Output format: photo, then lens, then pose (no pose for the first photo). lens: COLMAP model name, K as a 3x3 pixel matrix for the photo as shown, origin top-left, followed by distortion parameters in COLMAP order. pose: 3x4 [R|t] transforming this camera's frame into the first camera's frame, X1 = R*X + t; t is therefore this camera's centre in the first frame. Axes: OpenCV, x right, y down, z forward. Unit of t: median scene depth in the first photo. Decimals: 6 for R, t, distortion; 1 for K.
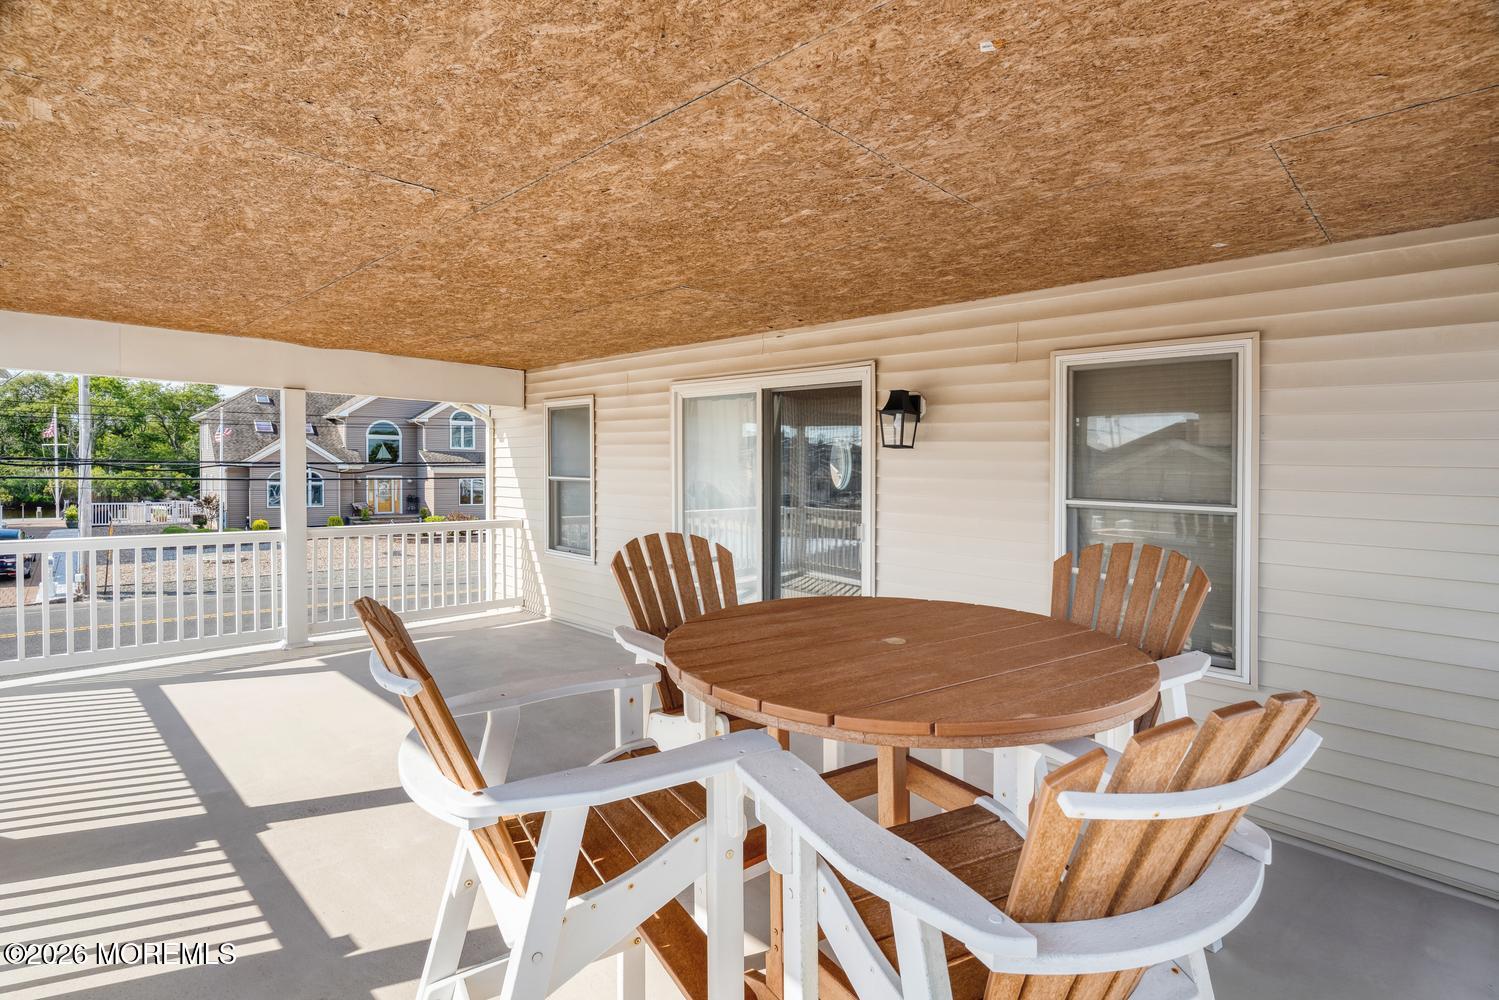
lens RADIAL K [[716.0, 0, 749.5], [0, 716.0, 500.0], [0, 0, 1]] dist [-0.000610, -0.000260]
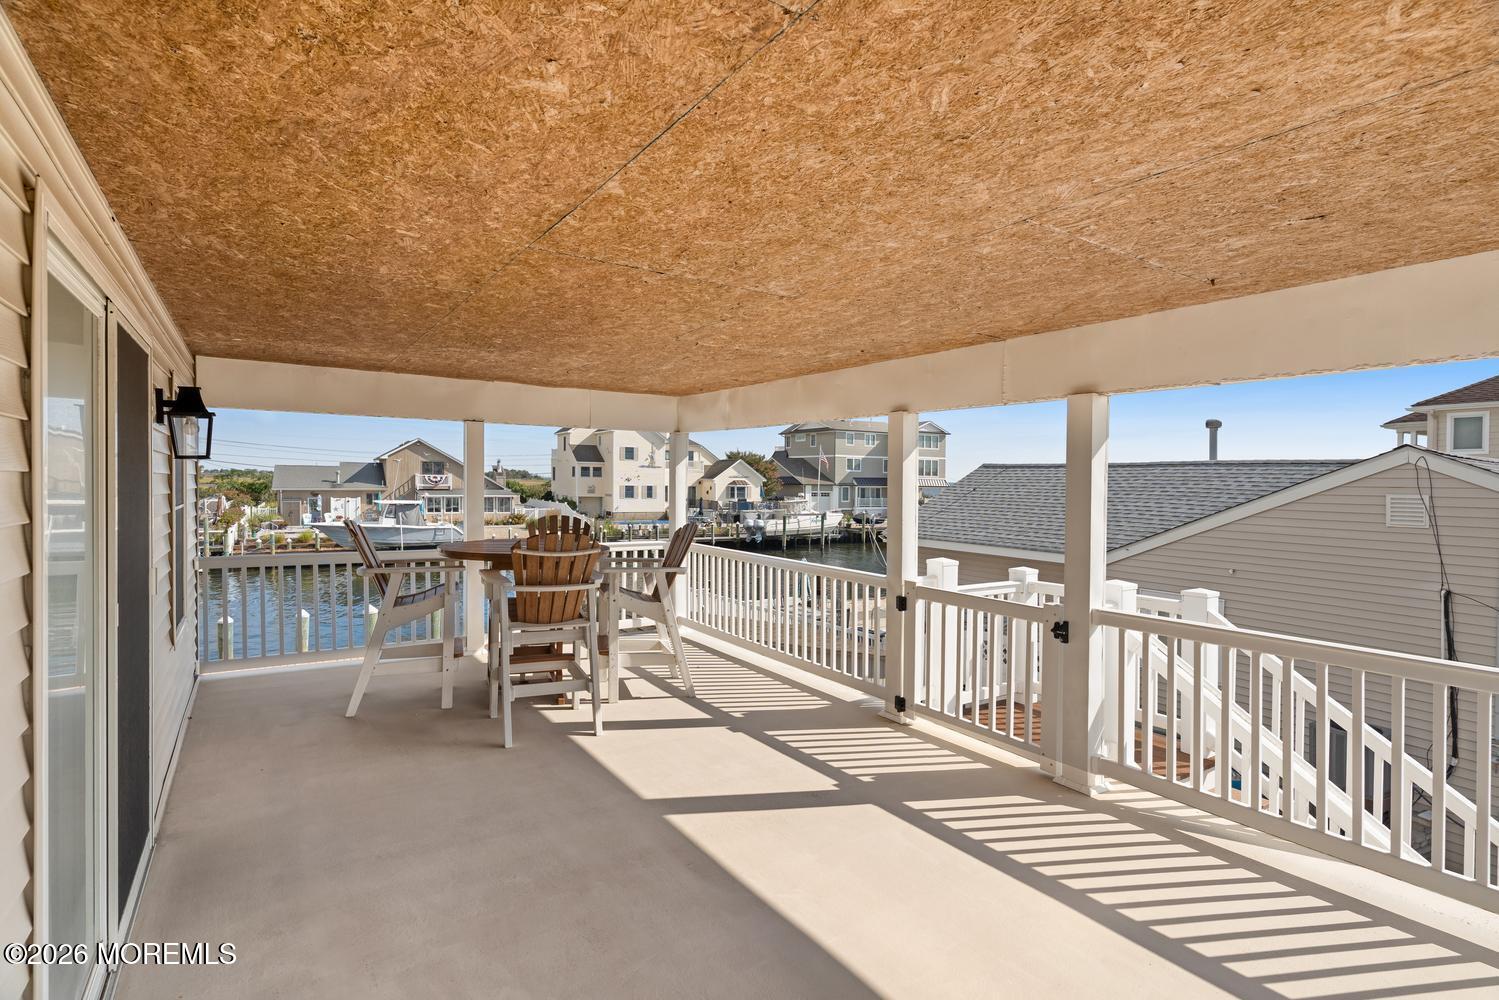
lens RADIAL K [[726.4, 0, 745.0], [0, 726.4, 490.8], [0, 0, 1]] dist [0.002049, -0.000305]
pose [[-0.976470, -0.037983, 0.212280, -0.389322], [-0.024363, 0.997495, 0.066413, -0.071266], [-0.214271, 0.059679, -0.974949, 1.138706]]
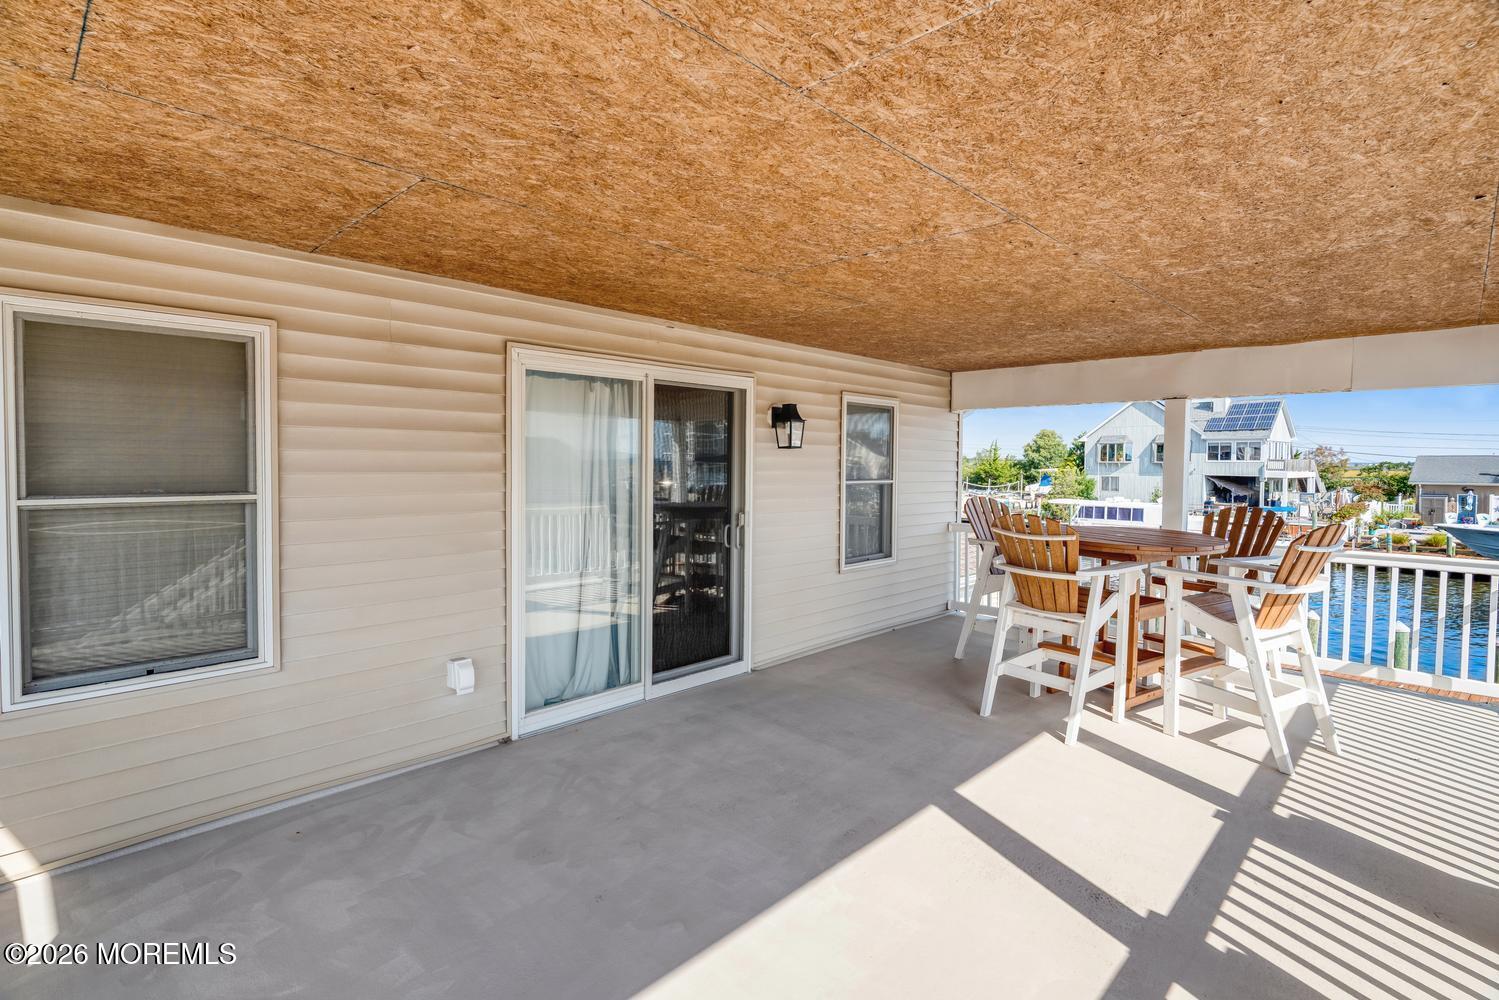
lens RADIAL K [[726.4, 0, 745.0], [0, 726.4, 490.8], [0, 0, 1]] dist [0.002049, -0.000305]
pose [[0.013216, -0.058272, 0.998213, -0.755676], [0.045094, 0.997319, 0.057623, -0.050373], [-0.998895, 0.044252, 0.015808, 0.726238]]
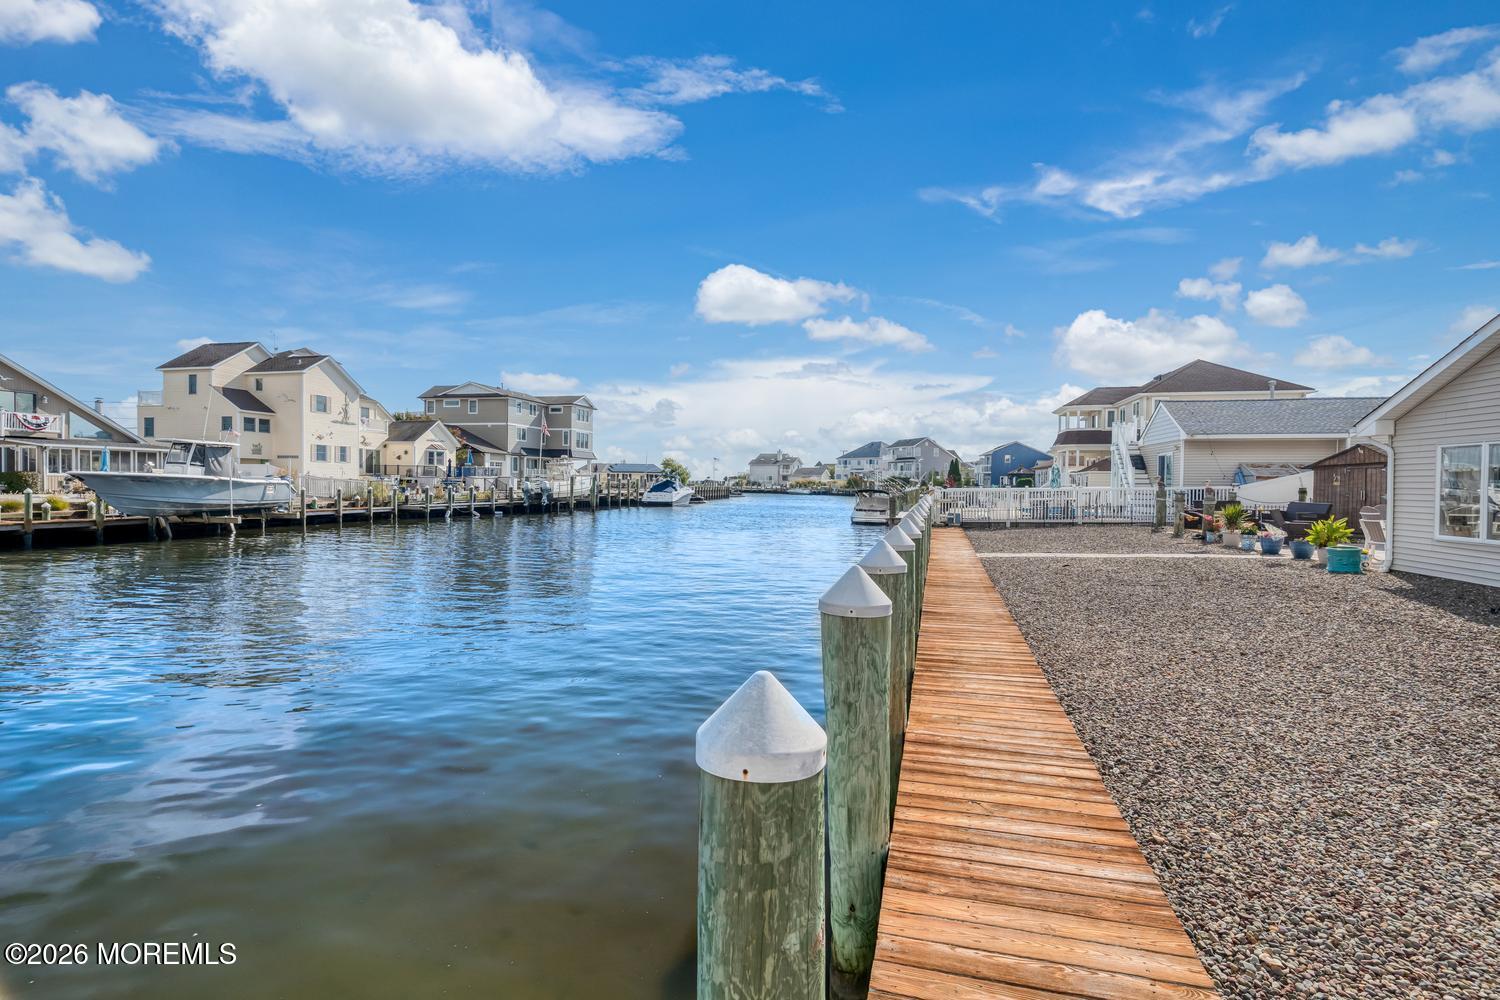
lens RADIAL K [[716.5, 0, 750.0], [0, 716.5, 500.0], [0, 0, 1]] dist [-0.000610, -0.000260]
pose [[-0.824345, -0.013980, -0.565916, 4.117992], [-0.053063, 0.997202, 0.052661, 0.537560], [0.563596, 0.073440, -0.822780, 0.607249]]
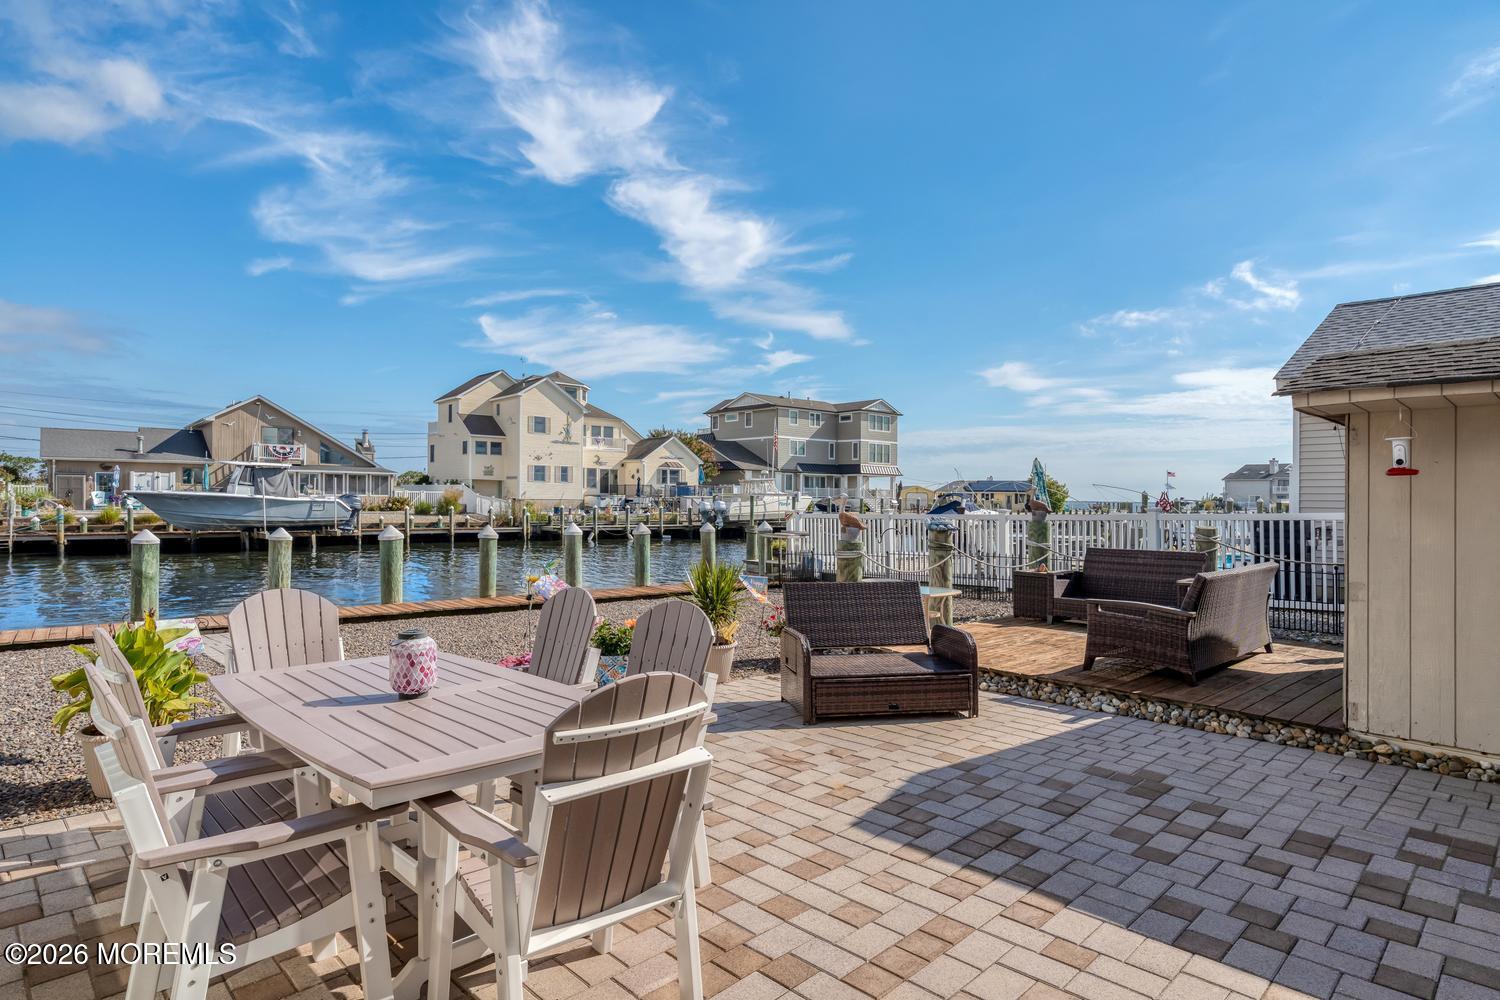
lens RADIAL K [[816.4, 0, 740.7], [0, 816.4, 500.6], [0, 0, 1]] dist [-0.002850, -0.000800]
pose [[-0.998829, -0.031988, 0.036286, 0.843304], [-0.030122, 0.998252, 0.050851, 0.458085], [-0.037849, 0.049699, -0.998047, 0.497359]]
